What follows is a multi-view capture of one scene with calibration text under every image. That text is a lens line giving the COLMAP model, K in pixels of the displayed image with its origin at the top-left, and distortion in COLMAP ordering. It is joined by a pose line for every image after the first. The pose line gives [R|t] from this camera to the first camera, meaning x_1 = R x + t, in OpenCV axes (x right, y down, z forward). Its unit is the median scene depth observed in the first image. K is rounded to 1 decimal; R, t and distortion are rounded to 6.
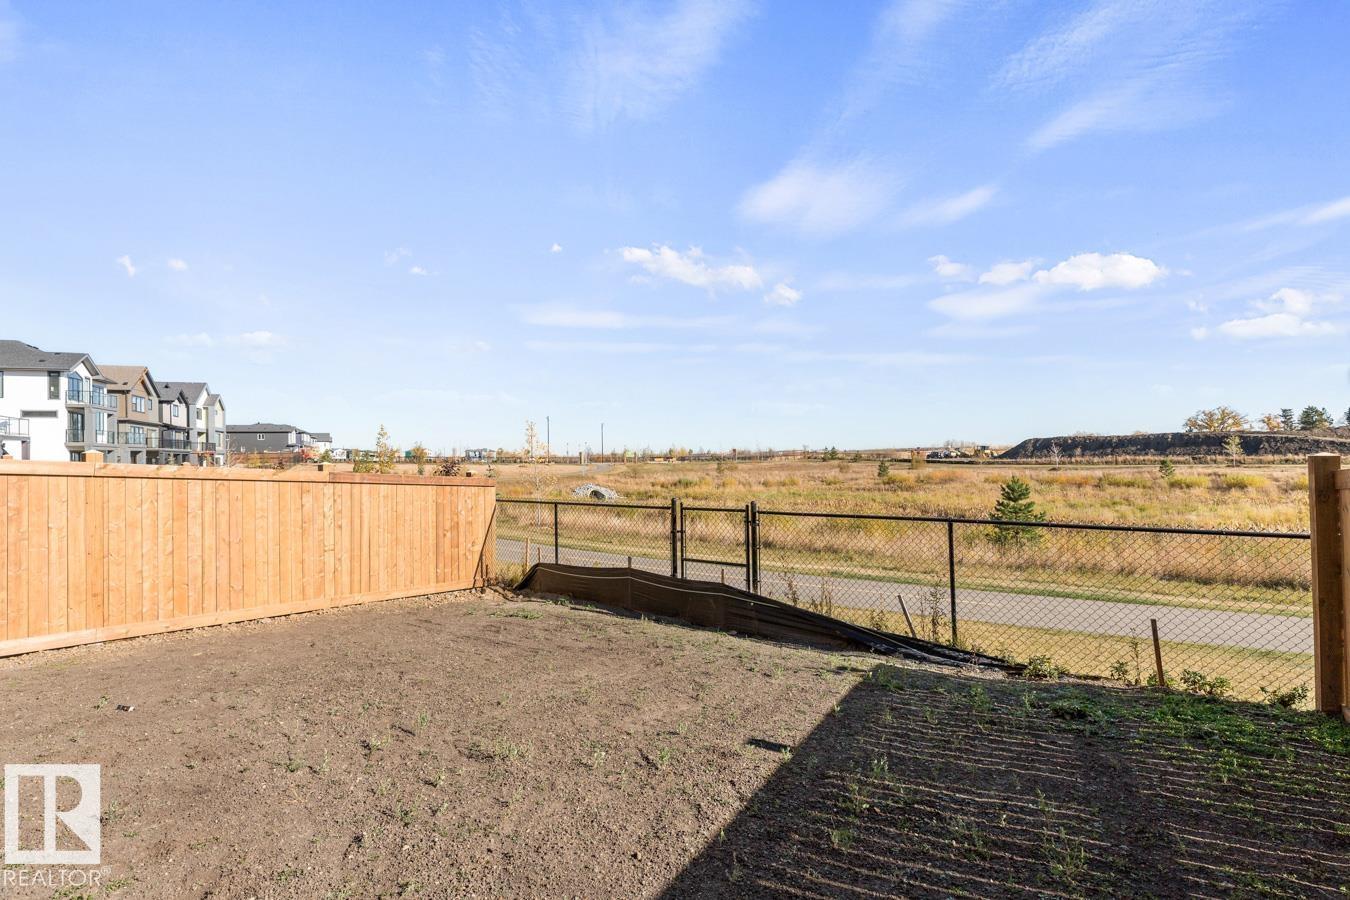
lens RADIAL K [[636.3, 0, 675.0], [0, 636.3, 450.0], [0, 0, 1]] dist [-0.000408, -0.000120]
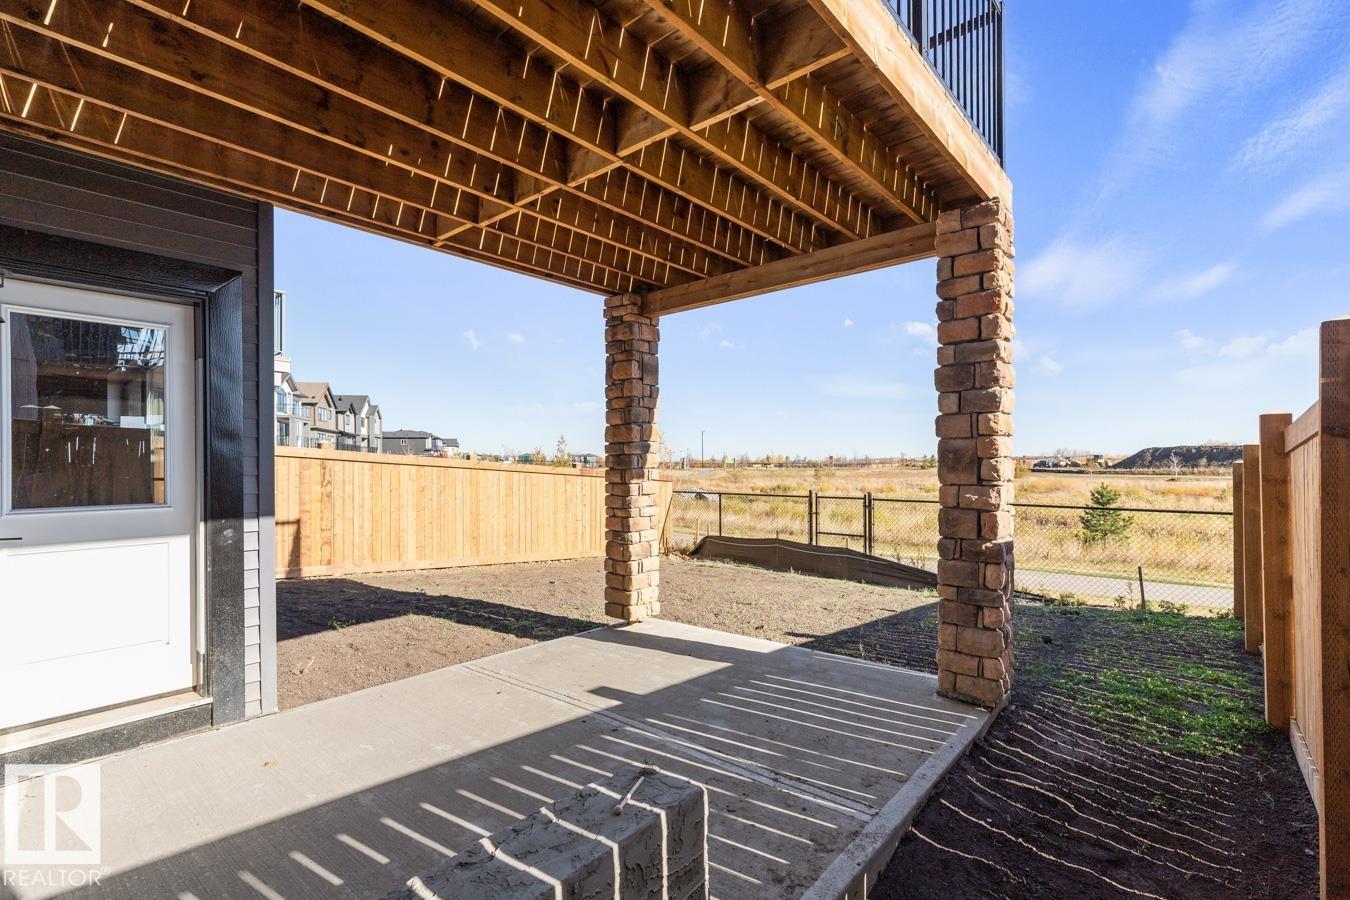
lens RADIAL K [[619.2, 0, 679.6], [0, 619.2, 455.8], [0, 0, 1]] dist [0.000656, -0.000875]
pose [[0.989560, 0.007915, -0.143902, -0.008977], [-0.008022, 0.999968, -0.000169, 0.000217], [0.143896, 0.001322, 0.989592, -0.040263]]
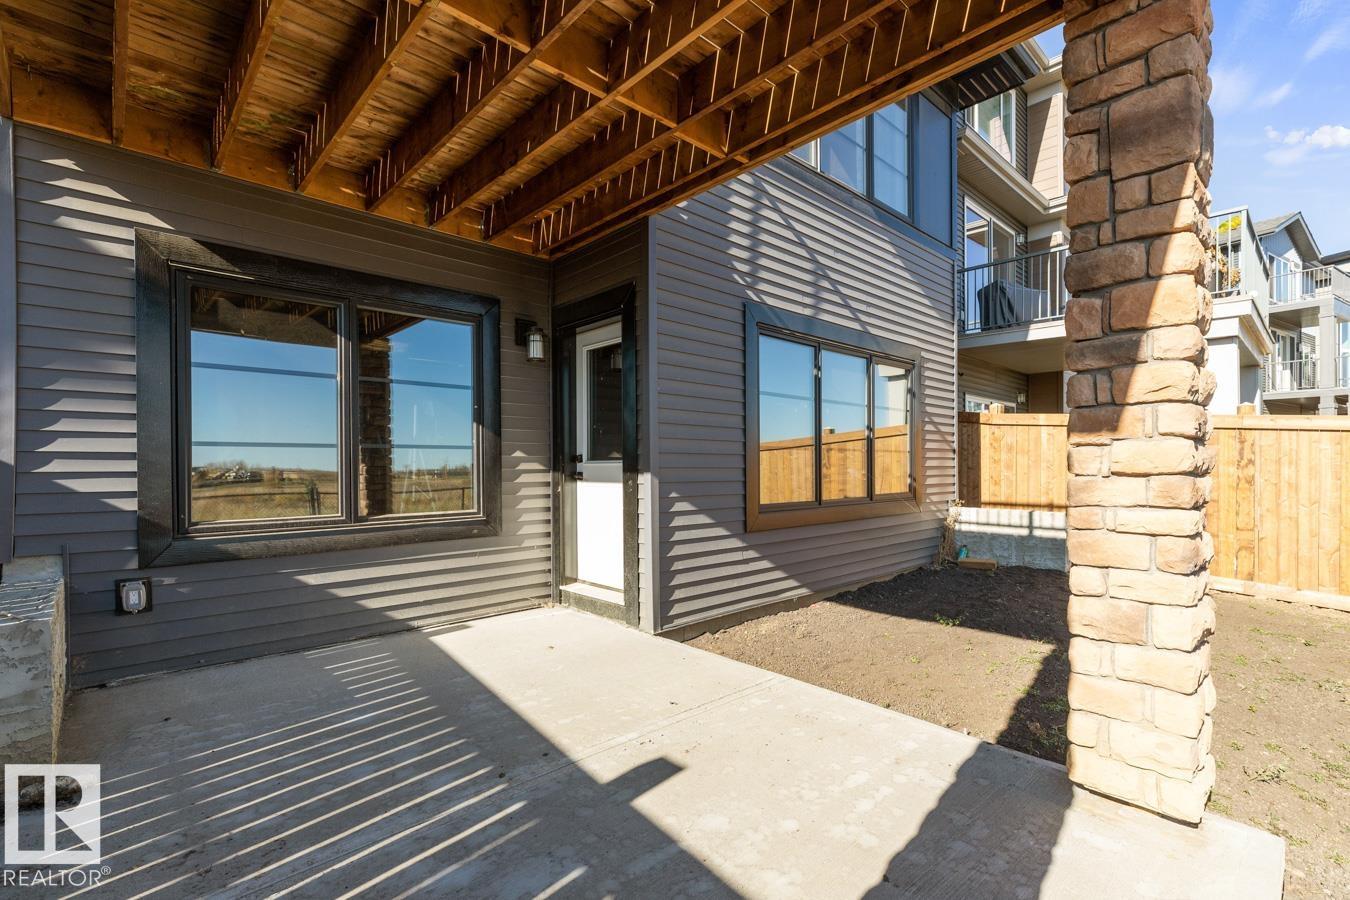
lens RADIAL K [[619.2, 0, 679.6], [0, 619.2, 455.8], [0, 0, 1]] dist [0.000656, -0.000875]
pose [[-0.254903, 0.010130, -0.966913, 0.122244], [0.018418, 0.999815, 0.005619, 0.024080], [0.966791, -0.016376, -0.255043, 0.412903]]
